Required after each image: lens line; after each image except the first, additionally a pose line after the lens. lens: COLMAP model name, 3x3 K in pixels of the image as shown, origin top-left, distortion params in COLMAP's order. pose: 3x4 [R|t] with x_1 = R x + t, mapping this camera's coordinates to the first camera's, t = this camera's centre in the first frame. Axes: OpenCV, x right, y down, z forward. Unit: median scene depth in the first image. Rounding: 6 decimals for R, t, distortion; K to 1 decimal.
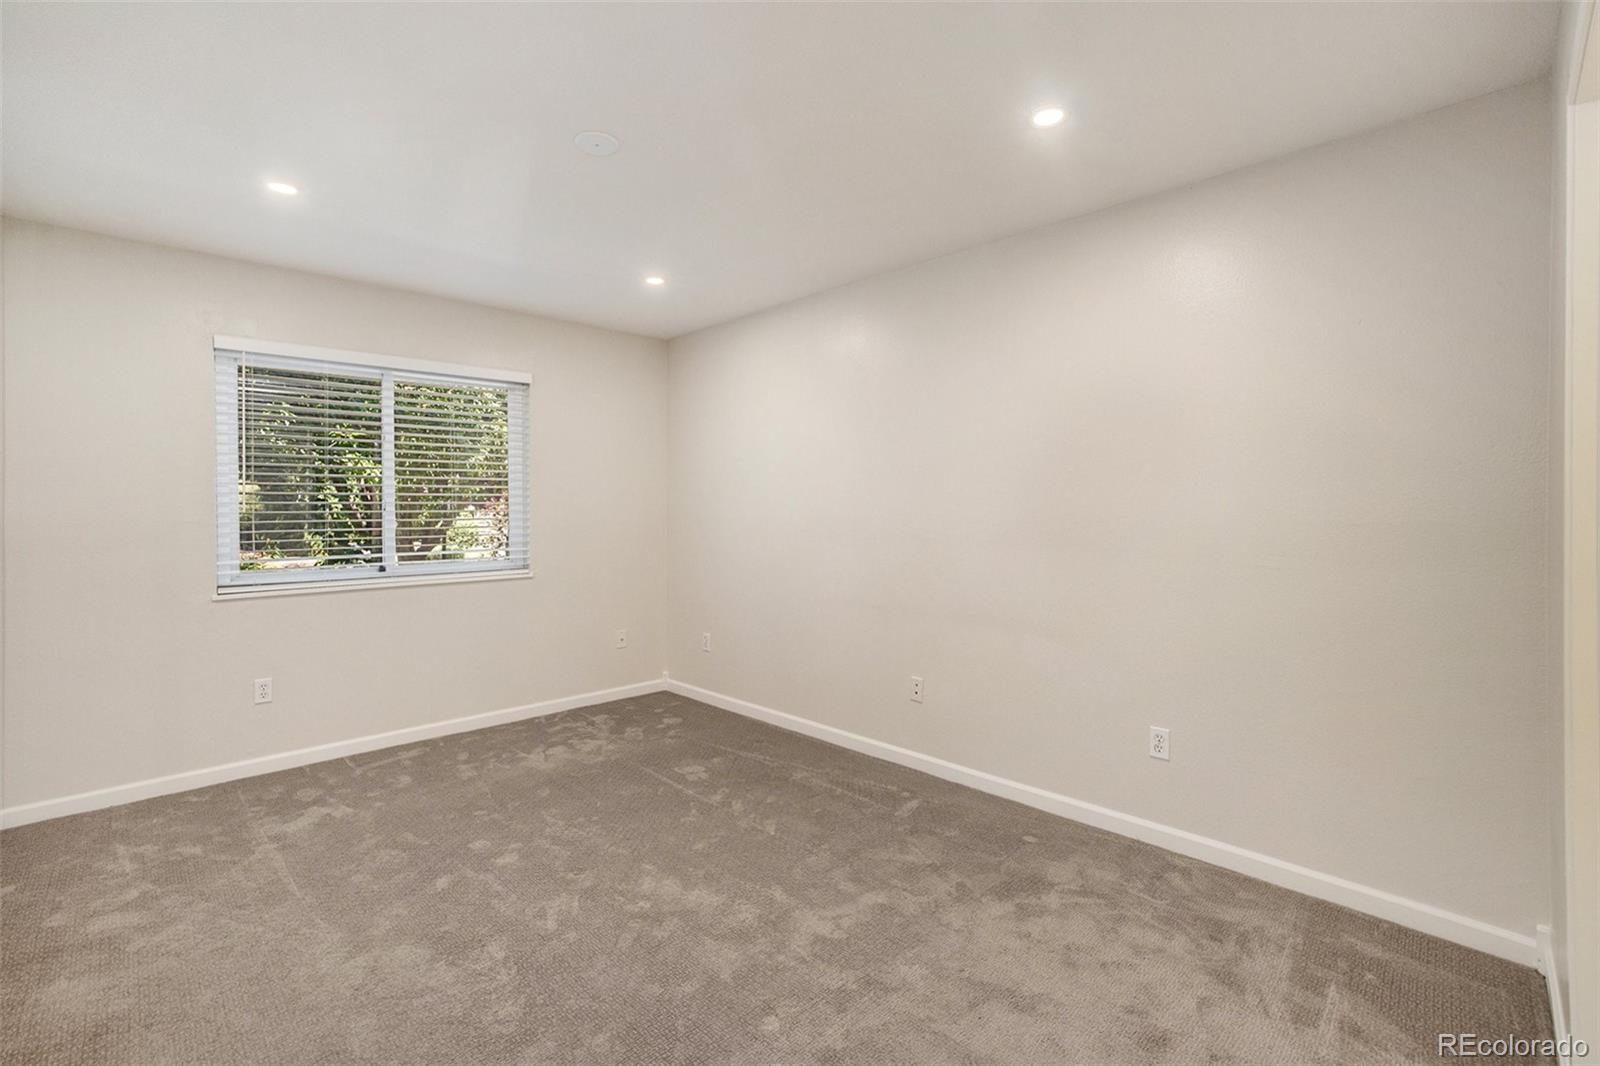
lens RADIAL K [[700.7, 0, 798.6], [0, 700.7, 523.6], [0, 0, 1]] dist [-0.048999, 0.014950]
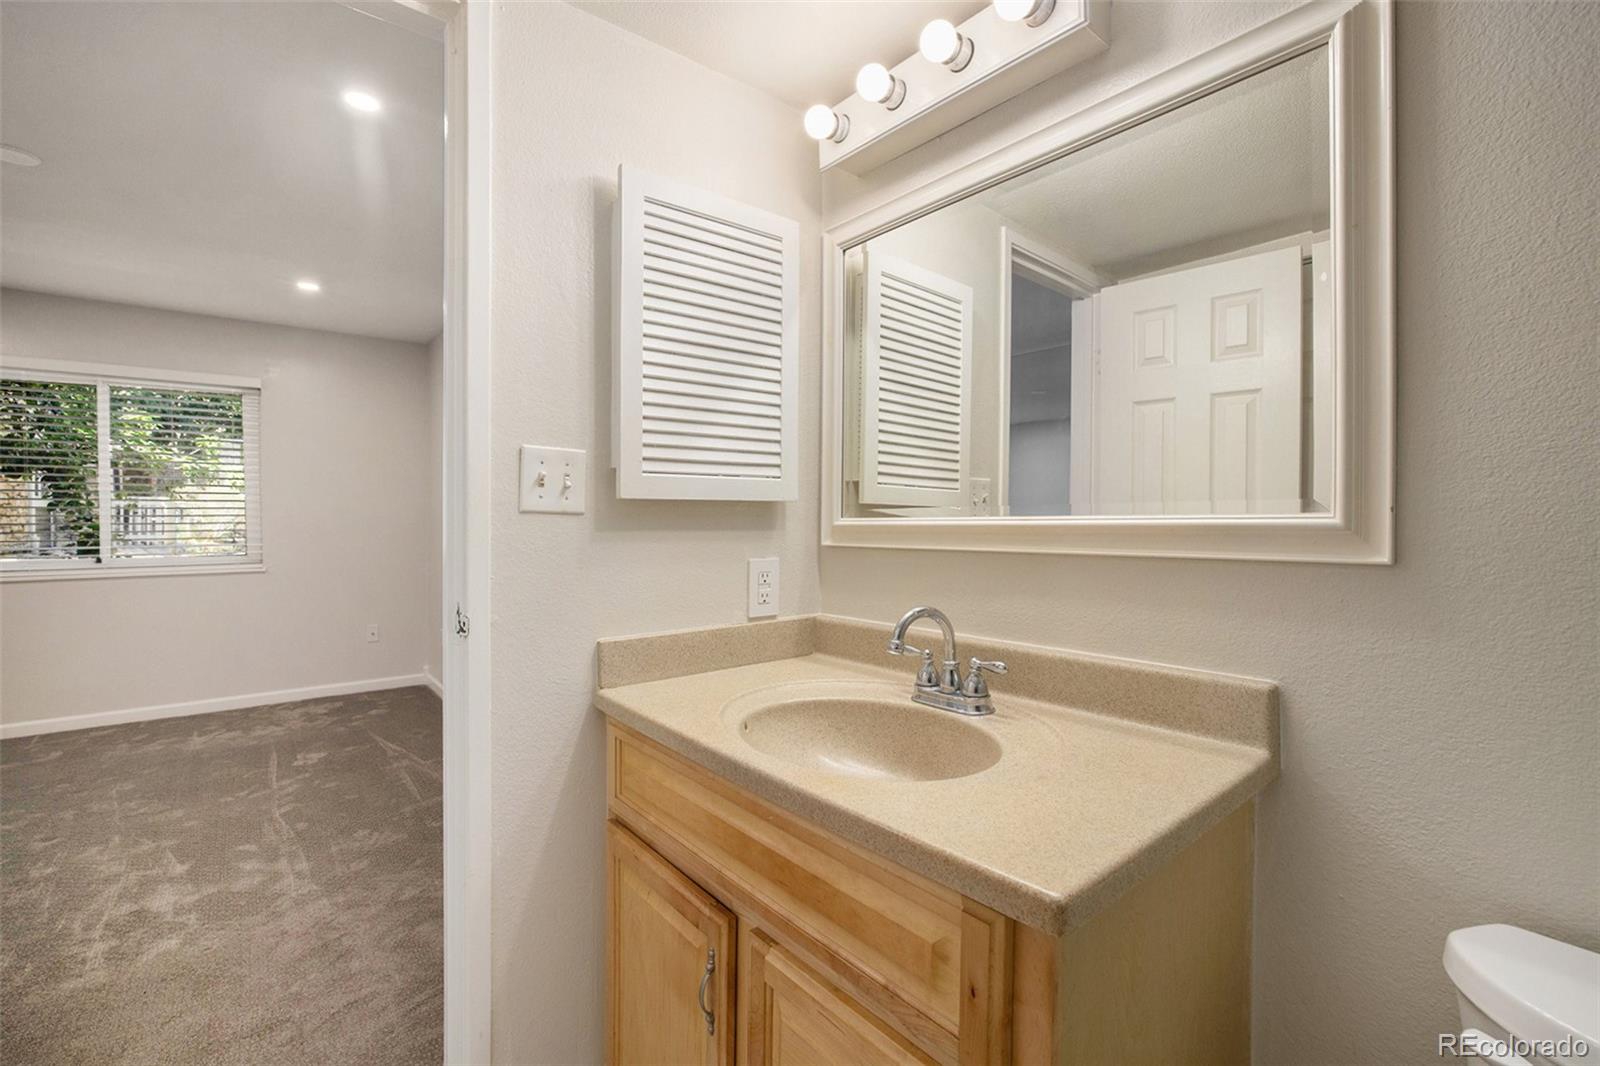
lens RADIAL K [[700.7, 0, 798.6], [0, 700.7, 523.6], [0, 0, 1]] dist [-0.048999, 0.014950]
pose [[0.997480, 0.009397, -0.070320, 0.571395], [-0.010258, 0.999877, -0.011888, 0.009711], [0.070199, 0.012579, 0.997454, 0.023428]]
